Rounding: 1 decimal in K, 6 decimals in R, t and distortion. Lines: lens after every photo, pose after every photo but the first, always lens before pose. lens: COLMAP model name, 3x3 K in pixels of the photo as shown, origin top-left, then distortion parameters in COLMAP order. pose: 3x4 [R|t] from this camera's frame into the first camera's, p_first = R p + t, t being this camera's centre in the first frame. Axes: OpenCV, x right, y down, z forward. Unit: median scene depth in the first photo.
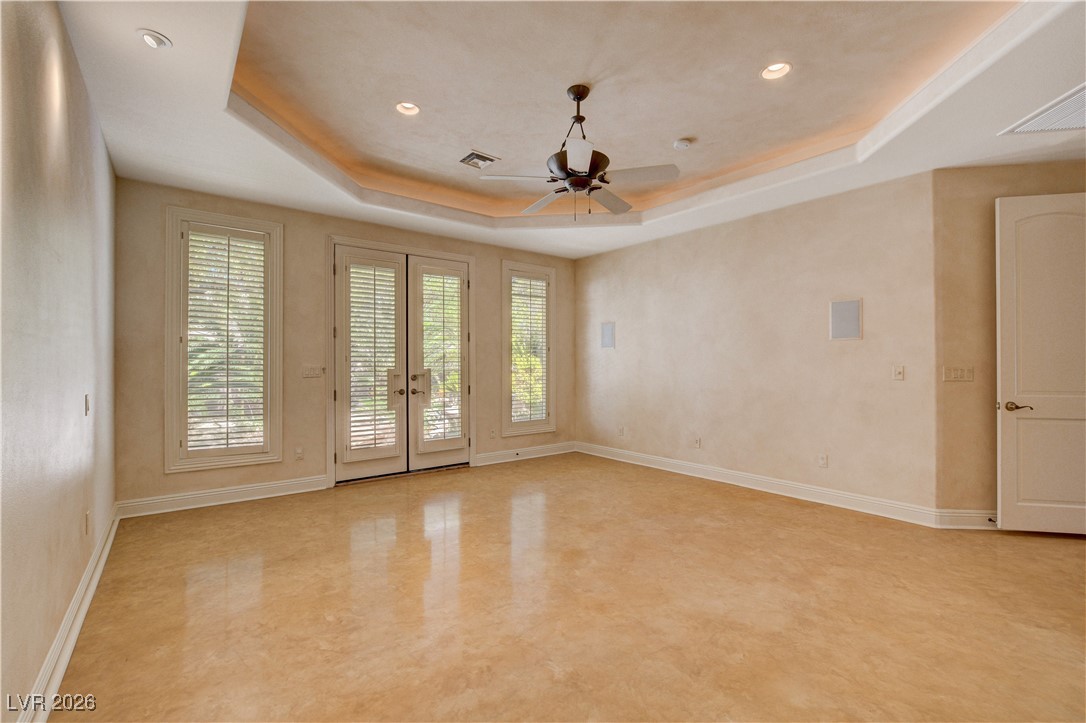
lens RADIAL K [[478.0, 0, 541.9], [0, 478.0, 360.9], [0, 0, 1]] dist [-0.000440, -0.000014]
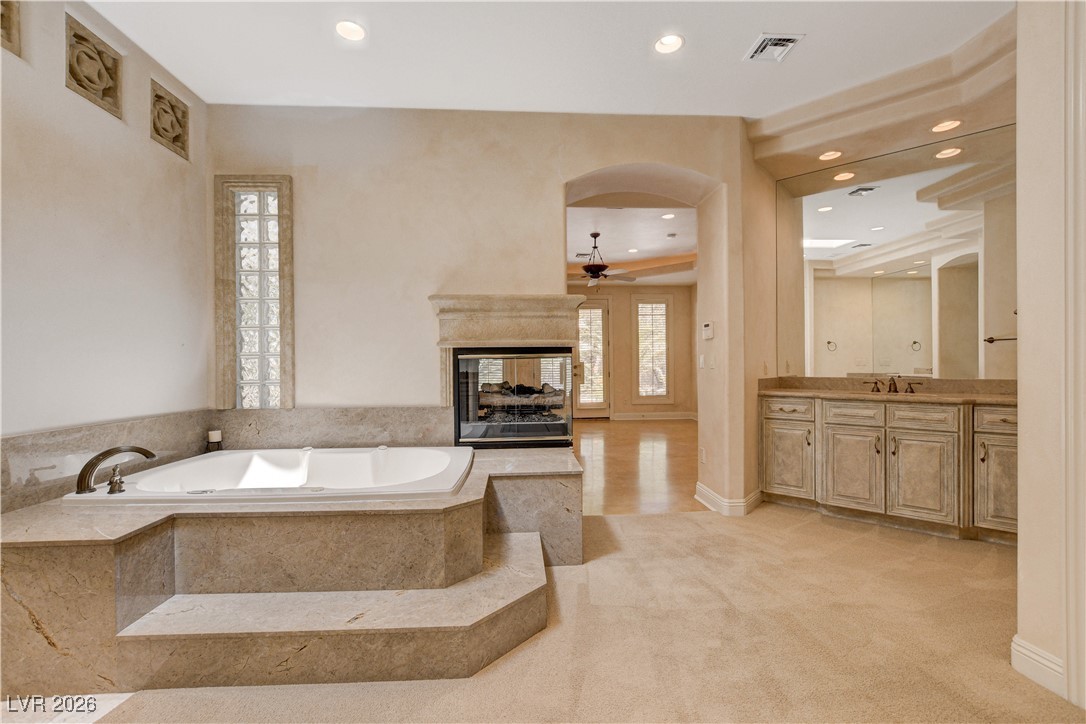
lens RADIAL K [[478.0, 0, 542.9], [0, 478.0, 364.9], [0, 0, 1]] dist [-0.000440, -0.000014]
pose [[0.821688, -0.004230, -0.569922, 0.617383], [0.013320, 0.999842, 0.011784, 0.002966], [0.569783, -0.017274, 0.821614, -0.520799]]
